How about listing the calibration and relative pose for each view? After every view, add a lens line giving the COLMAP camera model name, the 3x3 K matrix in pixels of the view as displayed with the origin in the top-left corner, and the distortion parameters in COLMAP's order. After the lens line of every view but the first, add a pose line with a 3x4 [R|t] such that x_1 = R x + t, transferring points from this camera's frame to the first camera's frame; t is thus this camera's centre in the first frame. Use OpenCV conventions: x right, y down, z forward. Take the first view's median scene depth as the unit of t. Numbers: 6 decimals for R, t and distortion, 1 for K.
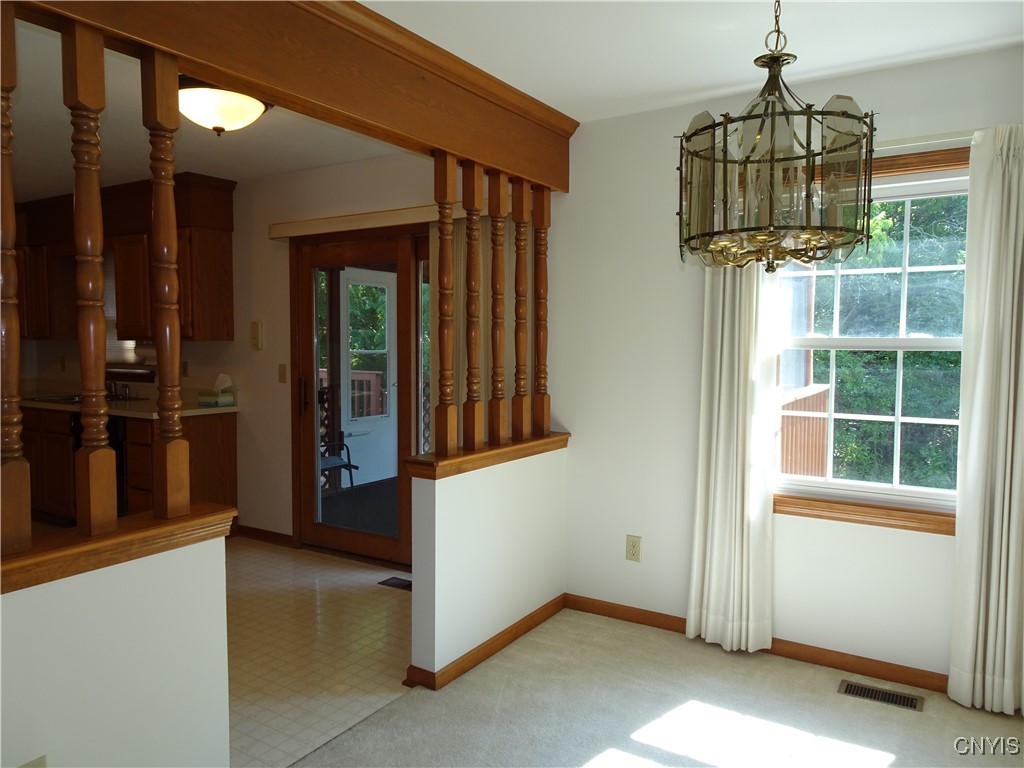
lens RADIAL K [[731.4, 0, 511.2], [0, 731.4, 384.9], [0, 0, 1]] dist [0.011636, 0.001777]
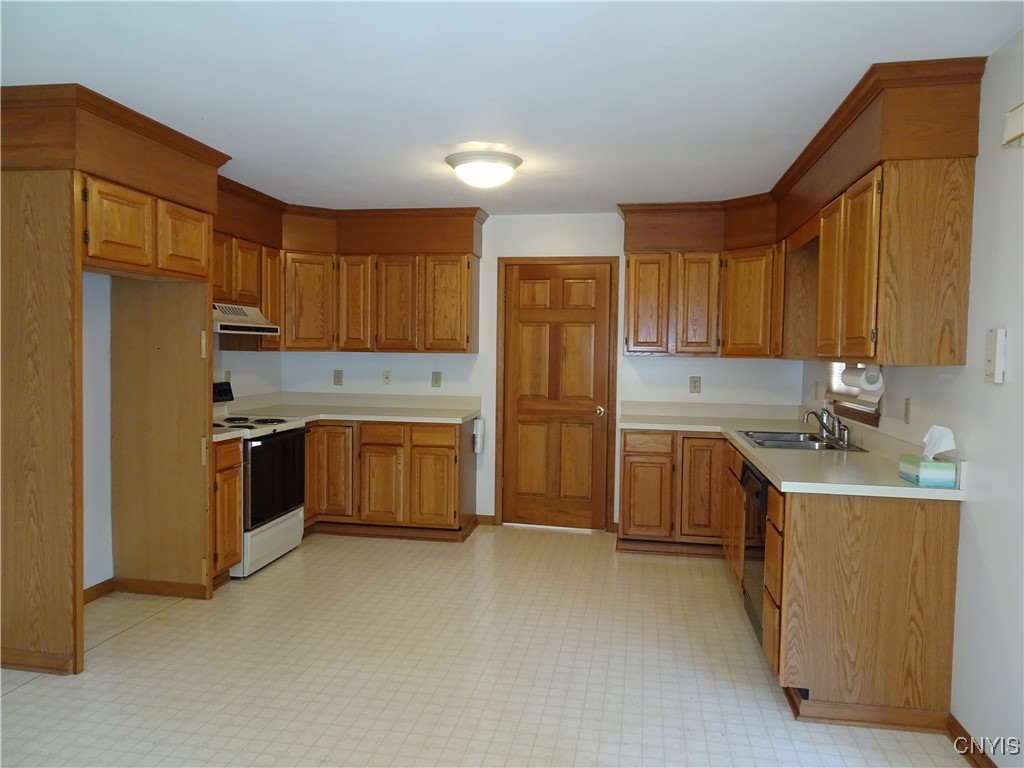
lens RADIAL K [[731.4, 0, 513.0], [0, 731.4, 385.2], [0, 0, 1]] dist [0.011636, 0.001777]
pose [[0.379732, 0.047145, -0.923894, -0.013432], [-0.071643, 0.997200, 0.021439, -0.034806], [0.922318, 0.058049, 0.382047, 0.504362]]
